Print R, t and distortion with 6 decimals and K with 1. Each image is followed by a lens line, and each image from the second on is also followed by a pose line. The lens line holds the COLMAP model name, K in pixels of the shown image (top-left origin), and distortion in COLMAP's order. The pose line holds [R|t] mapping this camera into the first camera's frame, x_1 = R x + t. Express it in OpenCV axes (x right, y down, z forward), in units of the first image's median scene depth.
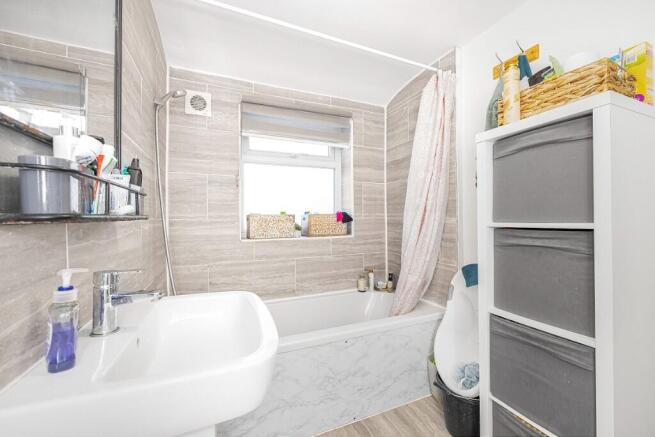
lens RADIAL K [[265.5, 0, 327.5], [0, 265.5, 218.5], [0, 0, 1]] dist [-0.000414, -0.000082]
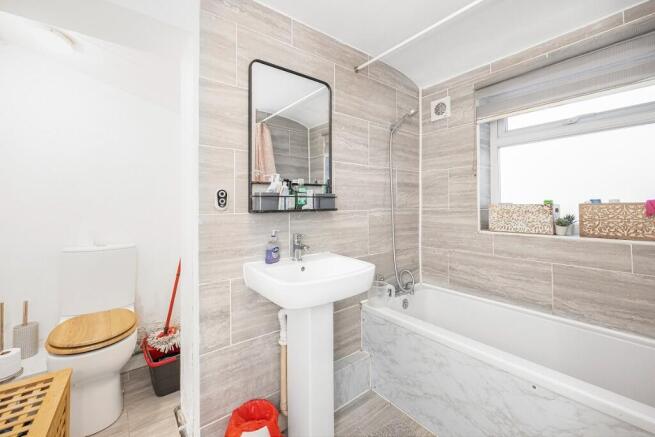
lens RADIAL K [[269.1, 0, 327.5], [0, 269.1, 194.5], [0, 0, 1]] dist [-0.000439, -0.000067]
pose [[0.248222, -0.036147, -0.968029, 0.497648], [0.003736, 0.999332, -0.036358, -0.018153], [0.968696, 0.005408, 0.248191, 0.221066]]
